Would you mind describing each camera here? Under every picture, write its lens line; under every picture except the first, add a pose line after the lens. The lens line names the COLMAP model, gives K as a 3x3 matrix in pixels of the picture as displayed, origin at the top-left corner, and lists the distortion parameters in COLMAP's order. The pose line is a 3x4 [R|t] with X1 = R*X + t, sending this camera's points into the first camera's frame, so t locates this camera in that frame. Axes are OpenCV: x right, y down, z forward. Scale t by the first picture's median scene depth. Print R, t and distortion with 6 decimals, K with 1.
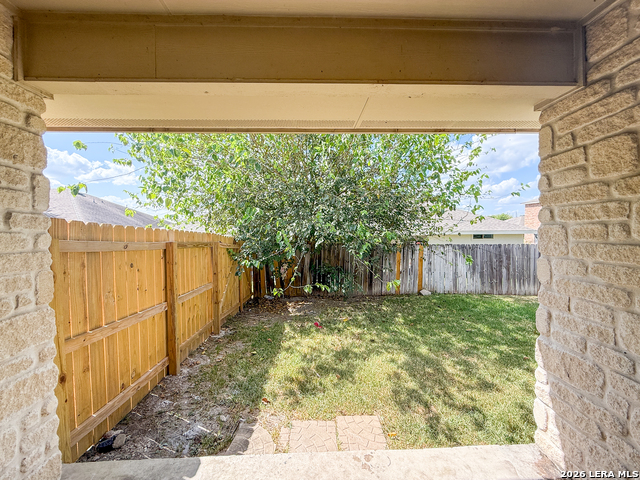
lens RADIAL K [[255.5, 0, 322.0], [0, 255.5, 238.0], [0, 0, 1]] dist [0.000849, -0.000664]
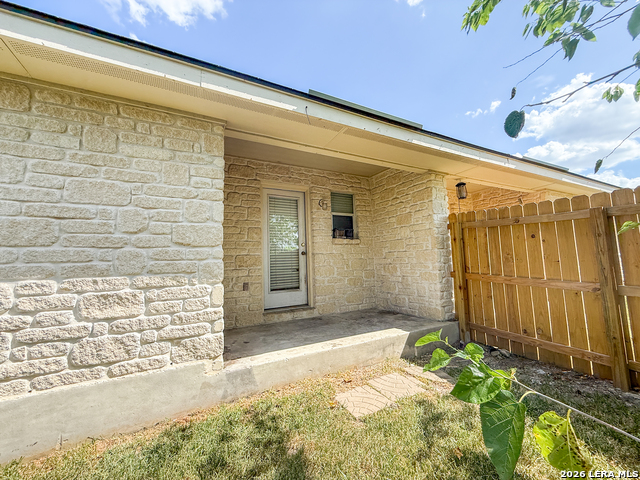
lens RADIAL K [[255.5, 0, 319.7], [0, 255.5, 235.7], [0, 0, 1]] dist [0.000849, -0.000664]
pose [[-0.906145, -0.009298, -0.422865, 0.207844], [0.023390, 0.997127, -0.072048, 0.054071], [0.422320, -0.075177, -0.903324, 0.534688]]
